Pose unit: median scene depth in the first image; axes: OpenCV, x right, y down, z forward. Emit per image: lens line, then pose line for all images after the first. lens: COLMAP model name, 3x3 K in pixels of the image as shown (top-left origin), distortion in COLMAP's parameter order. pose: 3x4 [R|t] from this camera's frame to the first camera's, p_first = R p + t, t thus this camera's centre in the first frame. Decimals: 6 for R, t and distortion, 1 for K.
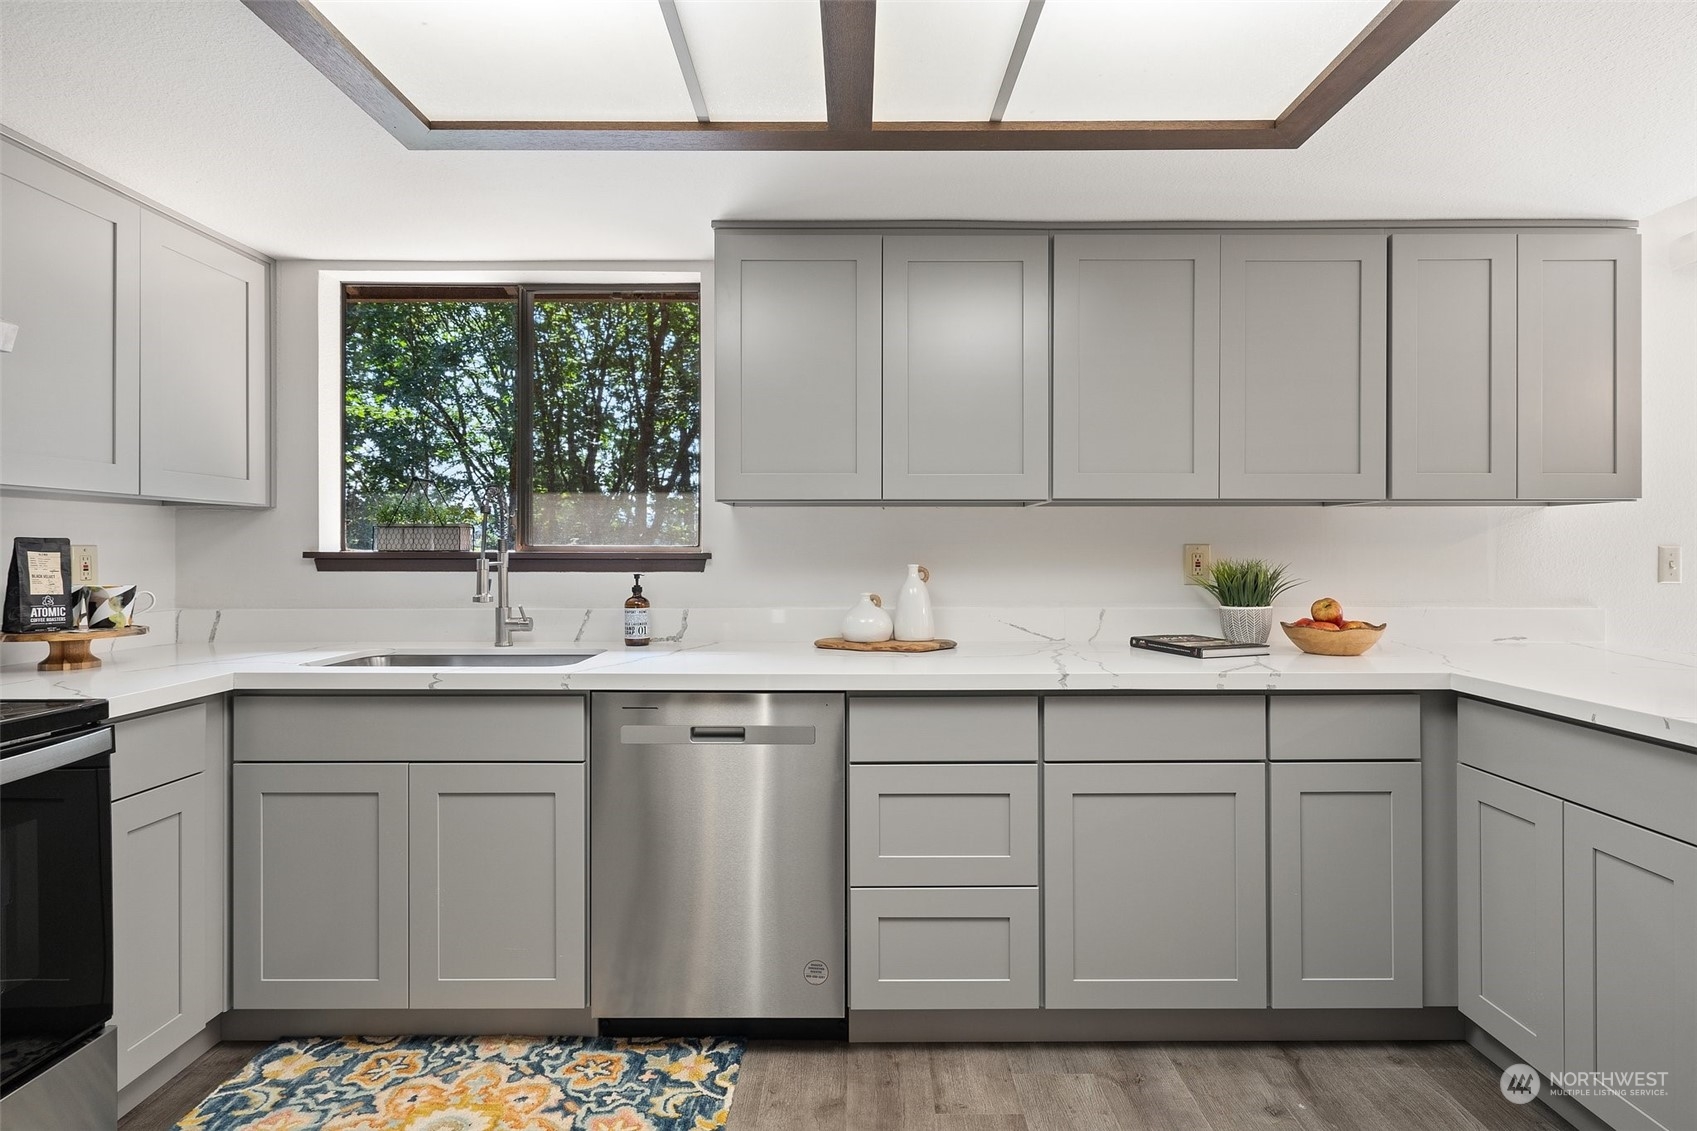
lens RADIAL K [[865.7, 0, 850.7], [0, 865.7, 552.0], [0, 0, 1]] dist [0.005203, 0.000131]
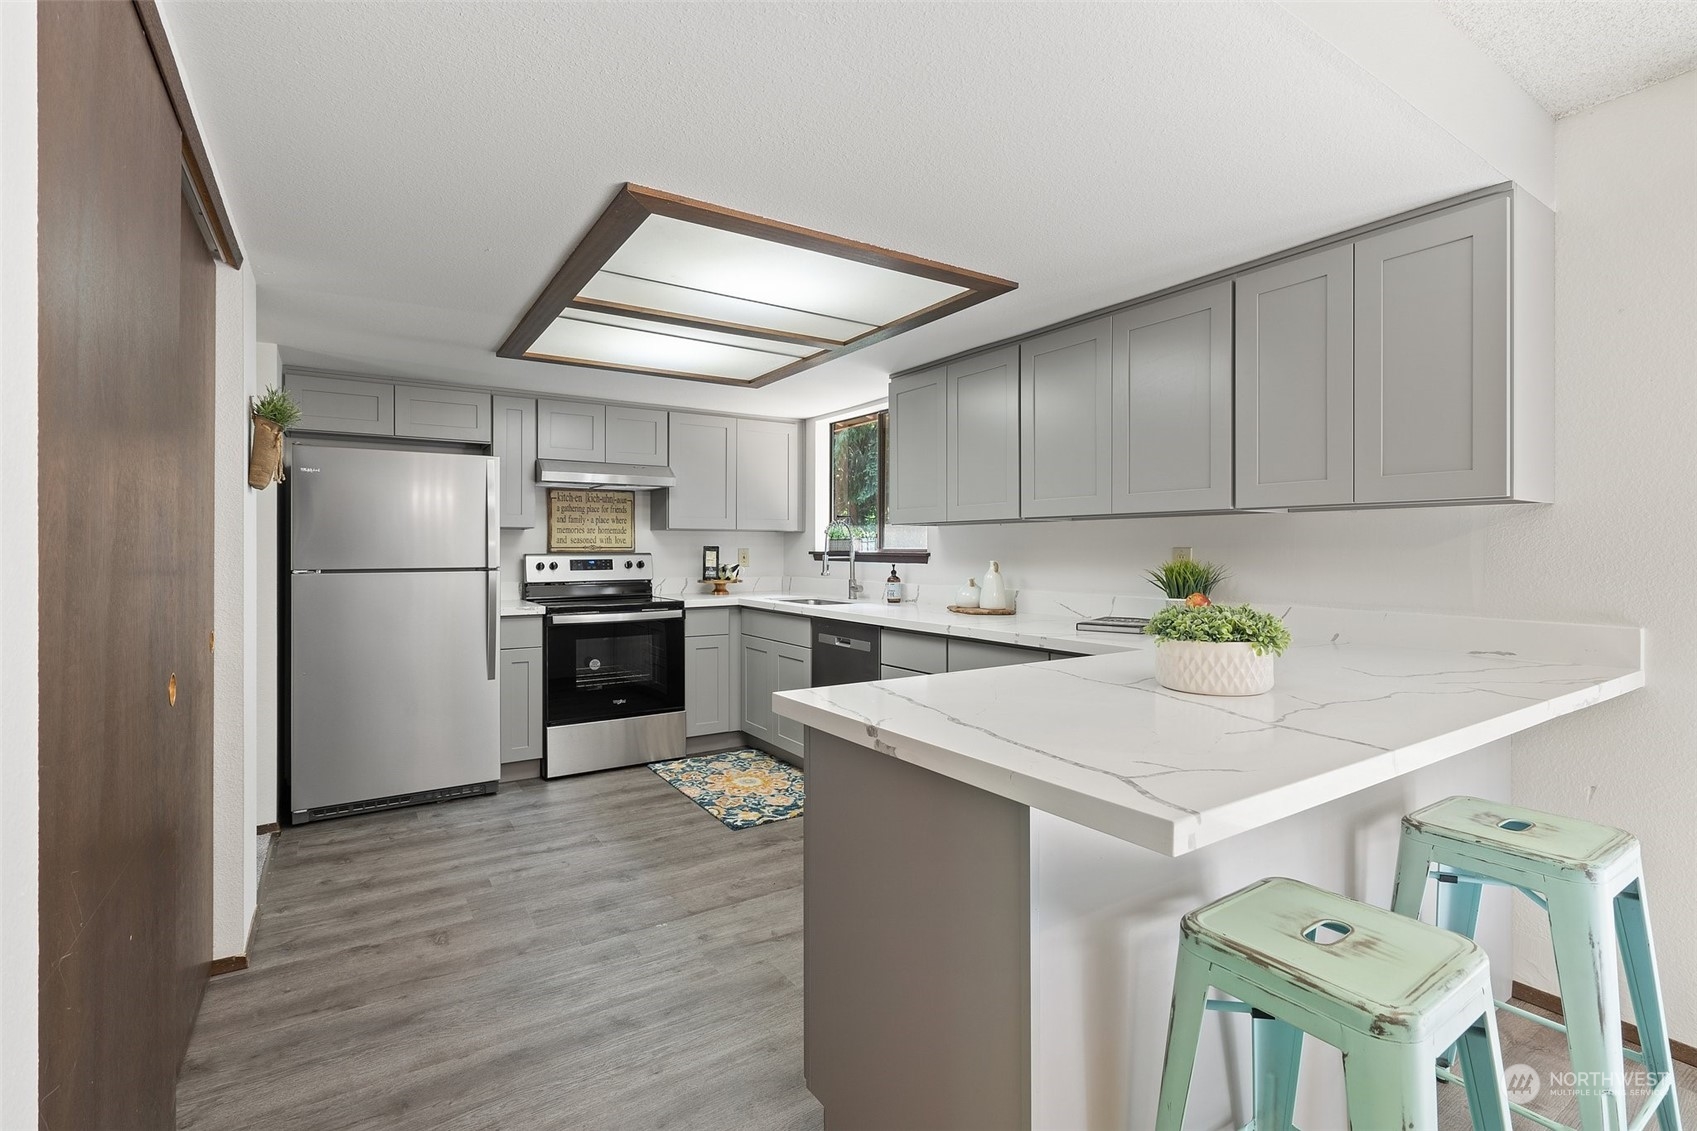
lens RADIAL K [[764.5, 0, 840.8], [0, 764.5, 547.4], [0, 0, 1]] dist [-0.000842, -0.000006]
pose [[0.547364, -0.001189, -0.836894, 1.100588], [-0.002035, 0.999994, -0.002752, -0.005399], [0.836892, 0.003210, 0.547358, 0.008308]]
